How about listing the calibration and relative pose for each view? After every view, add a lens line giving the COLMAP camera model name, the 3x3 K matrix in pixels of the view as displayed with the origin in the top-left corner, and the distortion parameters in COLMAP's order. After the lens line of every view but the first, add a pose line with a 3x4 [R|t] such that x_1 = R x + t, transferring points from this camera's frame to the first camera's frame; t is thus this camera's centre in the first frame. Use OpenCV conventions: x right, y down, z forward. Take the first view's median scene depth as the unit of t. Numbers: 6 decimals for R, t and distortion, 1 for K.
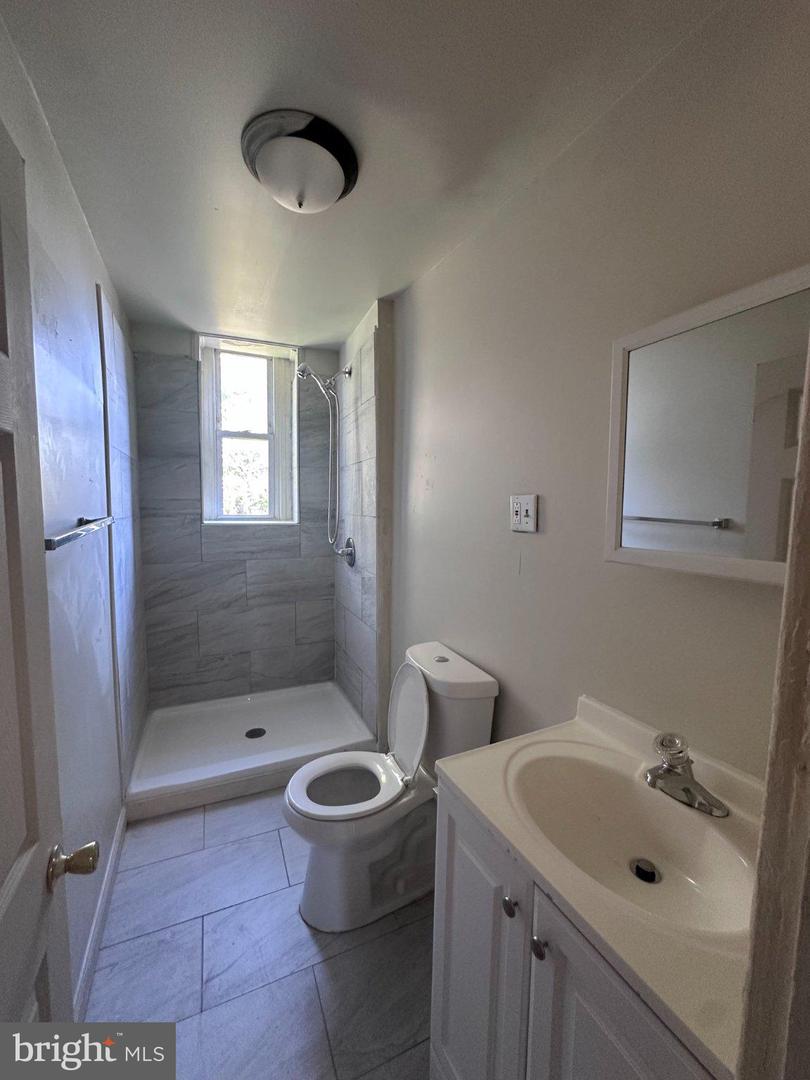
lens RADIAL K [[433.1, 0, 405.2], [0, 433.1, 538.9], [0, 0, 1]] dist [-0.004955, 0.000438]
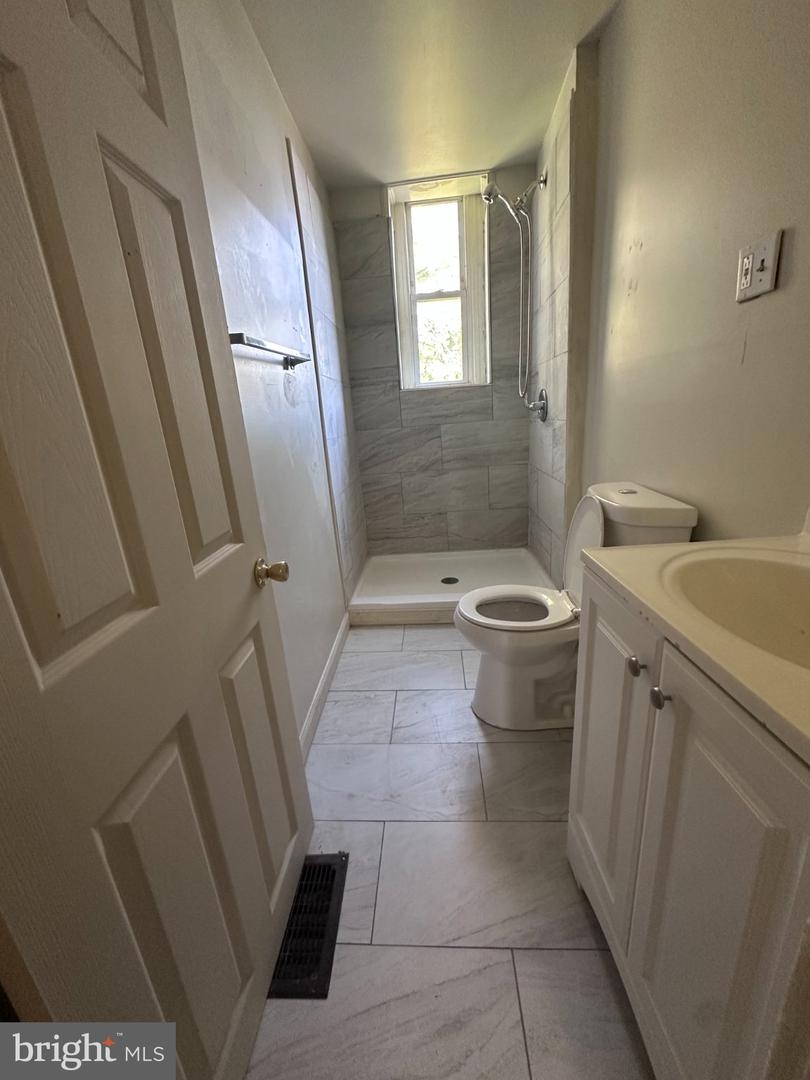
lens RADIAL K [[433.1, 0, 405.2], [0, 433.1, 538.9], [0, 0, 1]] dist [-0.004955, 0.000438]
pose [[0.882394, 0.059074, -0.466789, 0.062785], [0.044123, 0.977326, 0.207092, 0.107261], [0.468439, -0.203332, 0.859780, 0.013900]]
